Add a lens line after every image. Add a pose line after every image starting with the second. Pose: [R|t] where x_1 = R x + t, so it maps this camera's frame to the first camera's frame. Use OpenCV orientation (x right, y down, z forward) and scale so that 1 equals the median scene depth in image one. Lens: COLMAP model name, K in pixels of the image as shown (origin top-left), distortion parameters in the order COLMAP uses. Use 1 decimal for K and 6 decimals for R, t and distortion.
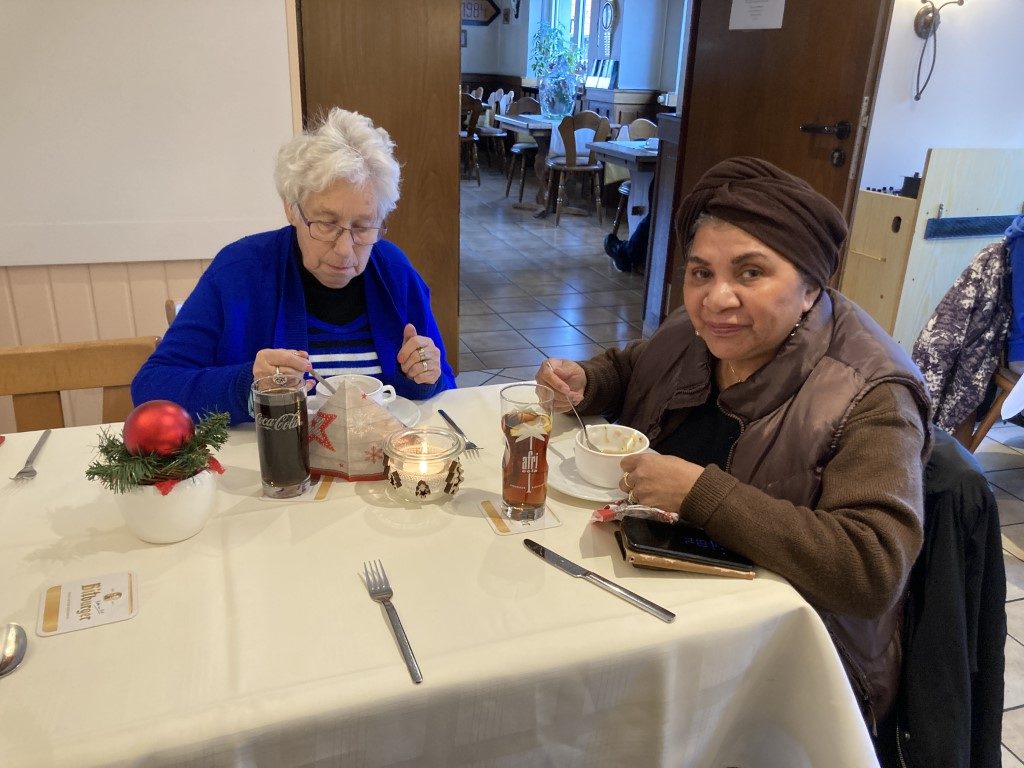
lens RADIAL K [[842.6, 0, 512.0], [0, 842.6, 384.0], [0, 0, 1]] dist [0.009979, -0.000770]
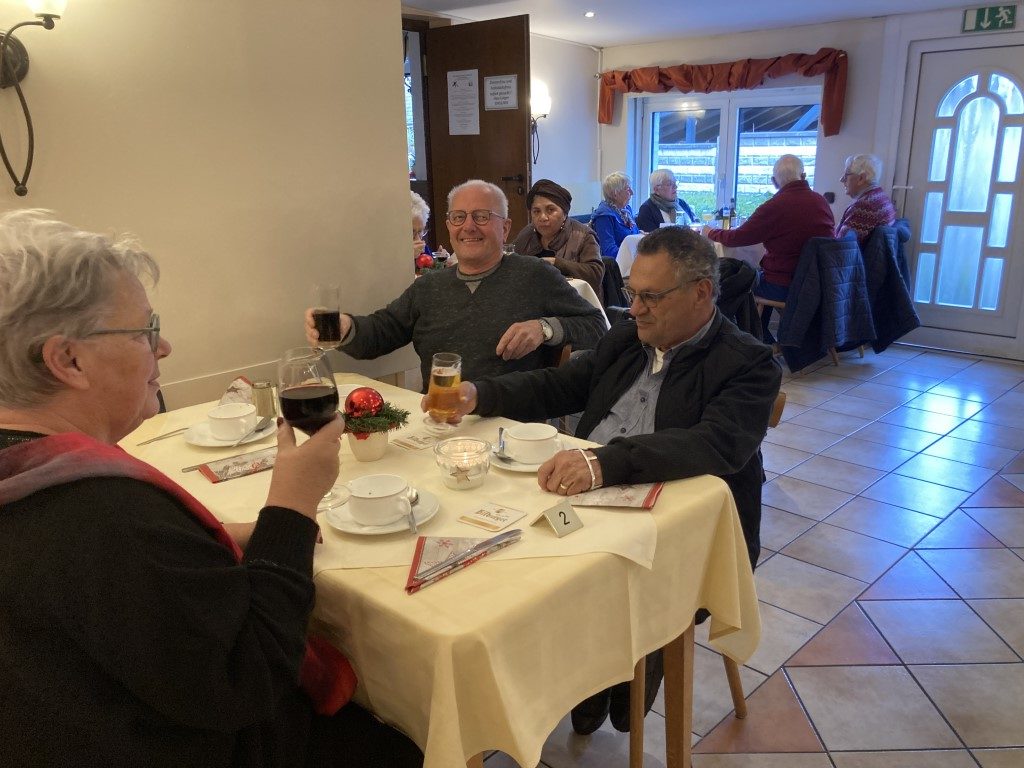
lens RADIAL K [[842.6, 0, 512.0], [0, 842.6, 384.0], [0, 0, 1]] dist [0.009979, -0.000770]
pose [[0.884288, -0.158984, 0.439044, -1.600770], [0.193826, 0.980398, -0.035373, 0.708237], [-0.424814, 0.116378, 0.897769, -2.143418]]
